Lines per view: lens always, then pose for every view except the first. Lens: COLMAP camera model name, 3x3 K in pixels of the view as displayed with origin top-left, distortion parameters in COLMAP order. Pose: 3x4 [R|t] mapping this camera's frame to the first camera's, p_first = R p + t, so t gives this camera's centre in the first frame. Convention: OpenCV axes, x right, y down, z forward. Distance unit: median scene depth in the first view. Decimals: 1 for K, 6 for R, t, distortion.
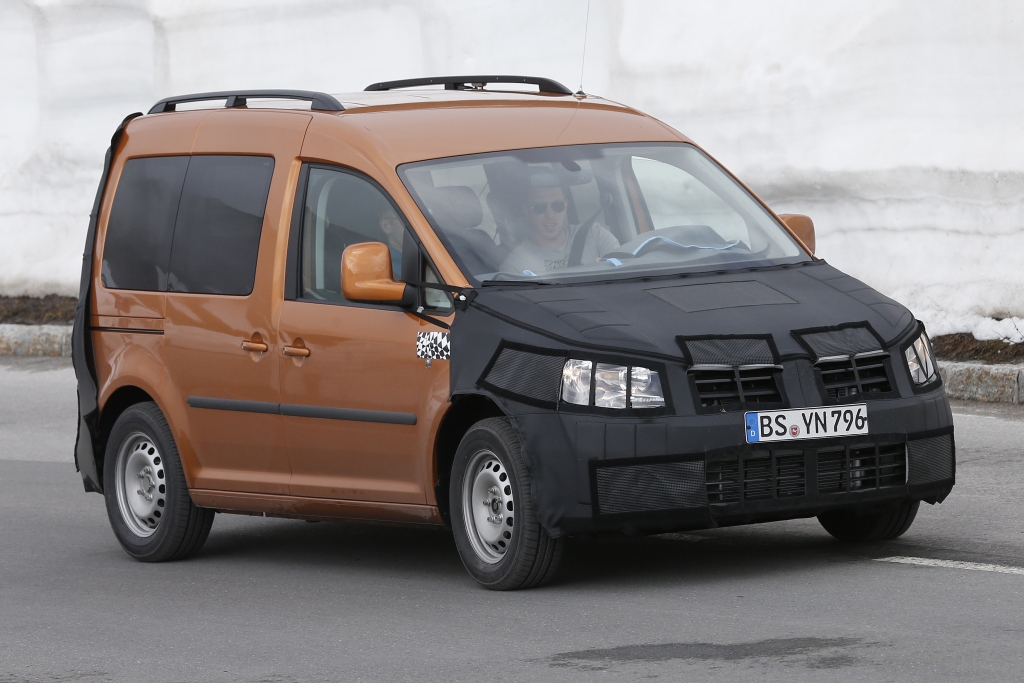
lens RADIAL K [[7386.1, 0, 512.0], [0, 7386.1, 341.5], [0, 0, 1]] dist [1.848282, 21.729339]
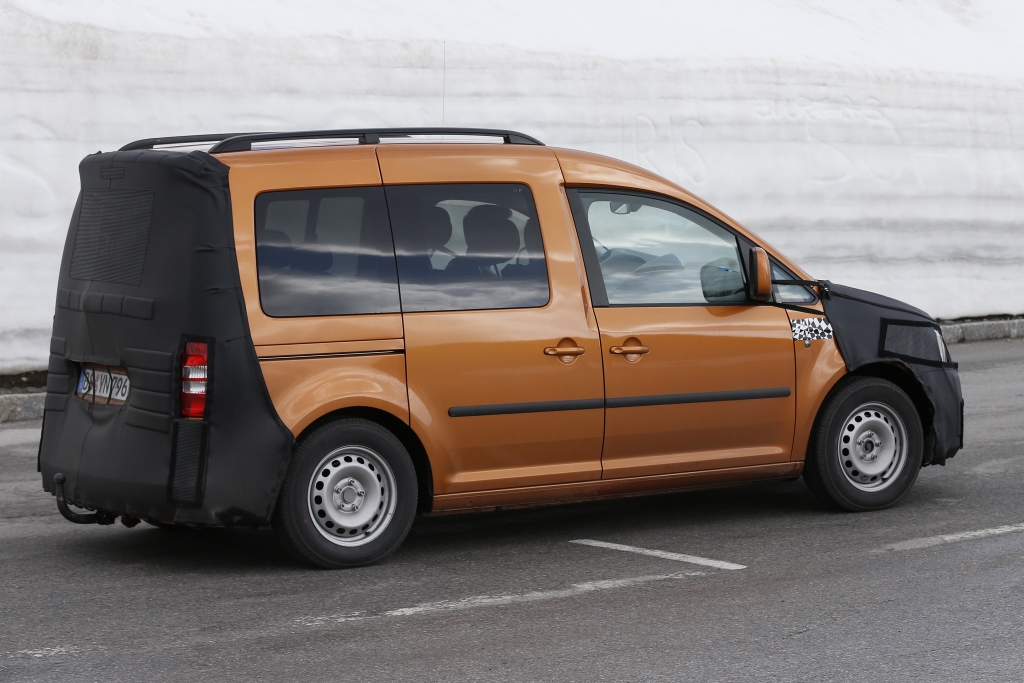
lens RADIAL K [[2792.6, 0, 512.0], [0, 2792.6, 341.5], [0, 0, 1]] dist [-0.081344, -0.238993]
pose [[-0.006437, -0.012361, 0.999903, -0.475815], [0.073231, 0.997233, 0.012799, -0.007015], [-0.997294, 0.073306, -0.005514, 1.053947]]
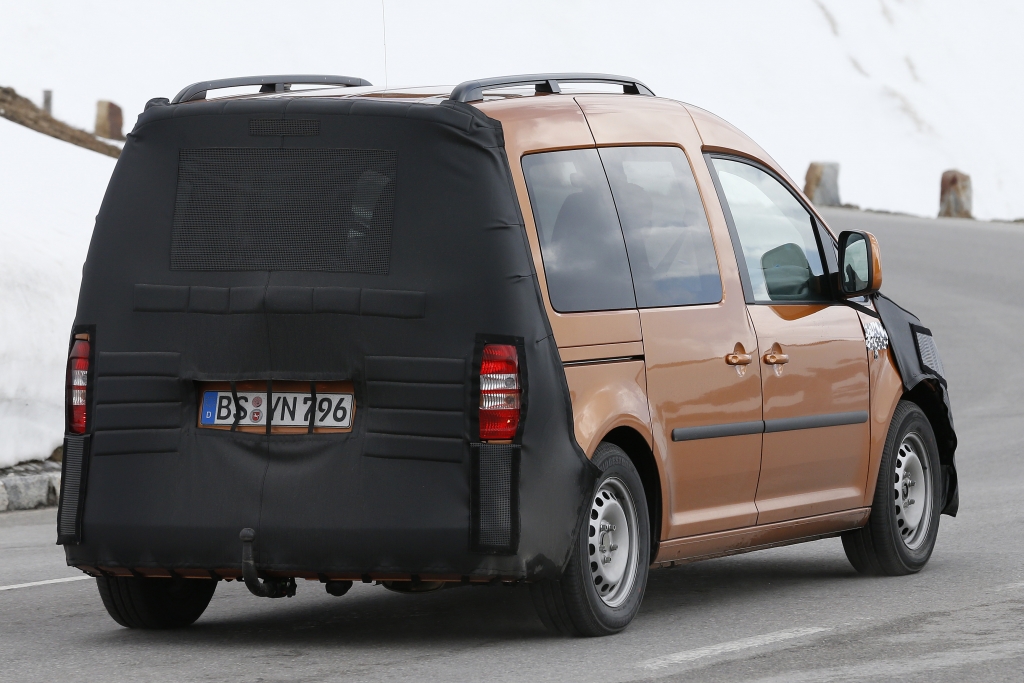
lens RADIAL K [[7386.1, 0, 512.0], [0, 7386.1, 341.5], [0, 0, 1]] dist [1.848282, 21.729339]
pose [[-0.584060, 0.028534, 0.811209, -0.760548], [0.084409, 0.996099, 0.025736, -0.027360], [-0.807310, 0.083504, -0.584190, 1.599221]]
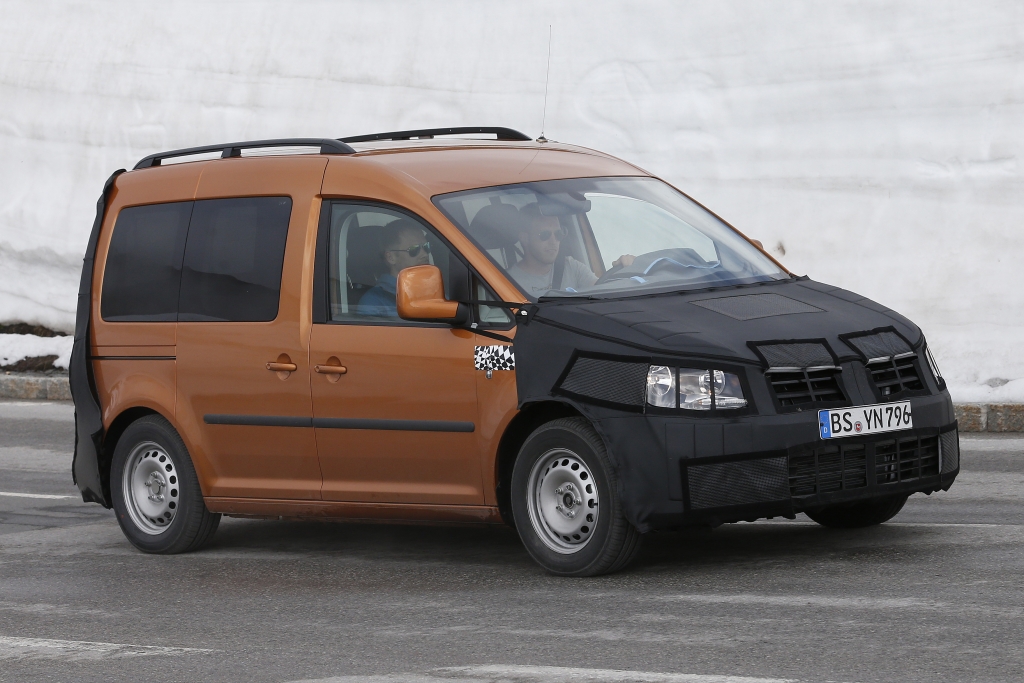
lens RADIAL K [[3918.9, 0, 417.3], [0, 3918.9, 341.6], [0, 0, 1]] dist [0.257799, 0.996688]
pose [[0.984685, -0.022348, 0.172904, -0.121209], [0.025213, 0.999579, -0.014386, 0.006139], [-0.172510, 0.018525, 0.984834, 0.436582]]
